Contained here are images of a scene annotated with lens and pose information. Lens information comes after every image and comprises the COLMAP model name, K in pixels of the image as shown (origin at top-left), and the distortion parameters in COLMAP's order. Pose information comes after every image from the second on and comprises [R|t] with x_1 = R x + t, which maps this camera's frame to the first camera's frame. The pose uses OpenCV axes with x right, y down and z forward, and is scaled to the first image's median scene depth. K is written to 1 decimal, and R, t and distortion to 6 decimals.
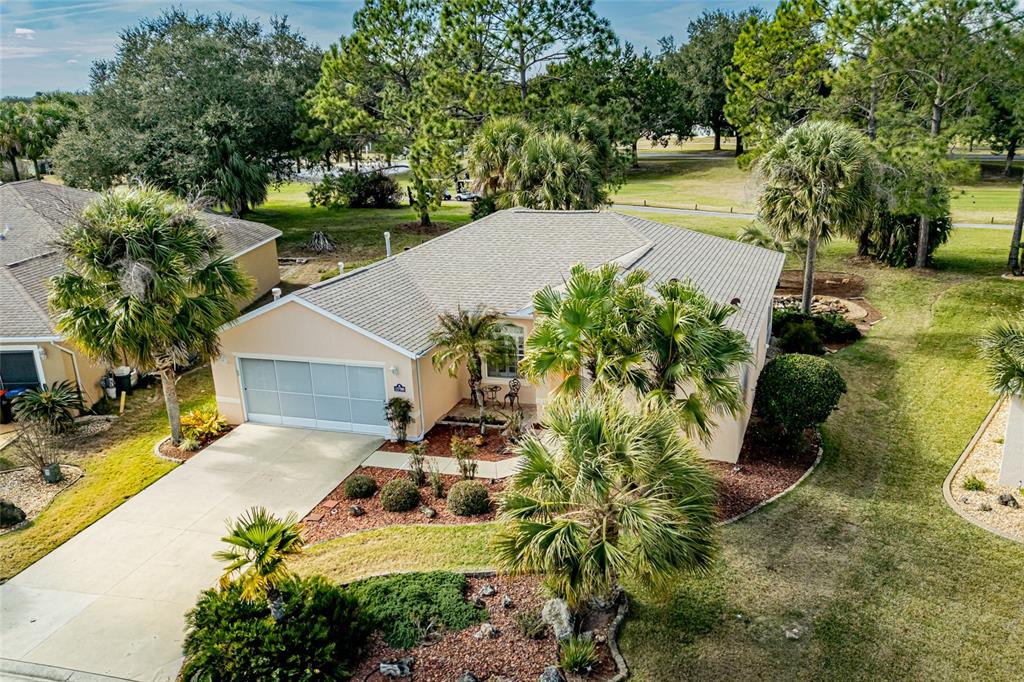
lens RADIAL K [[774.5, 0, 521.2], [0, 774.5, 390.4], [0, 0, 1]] dist [0.086462, -0.088063]
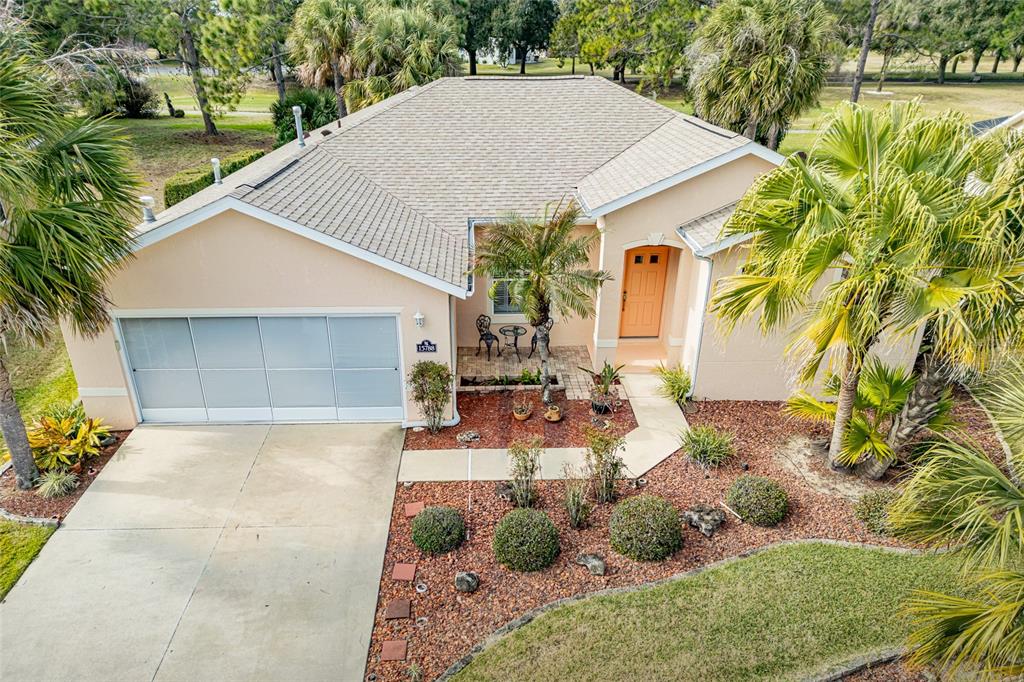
lens RADIAL K [[689.0, 0, 485.0], [0, 689.0, 385.4], [0, 0, 1]] dist [0.062599, -0.056024]
pose [[0.949659, -0.113551, 0.291982, -0.263698], [0.078681, 0.988577, 0.128551, -0.037938], [-0.303243, -0.099106, 0.947745, 0.433662]]
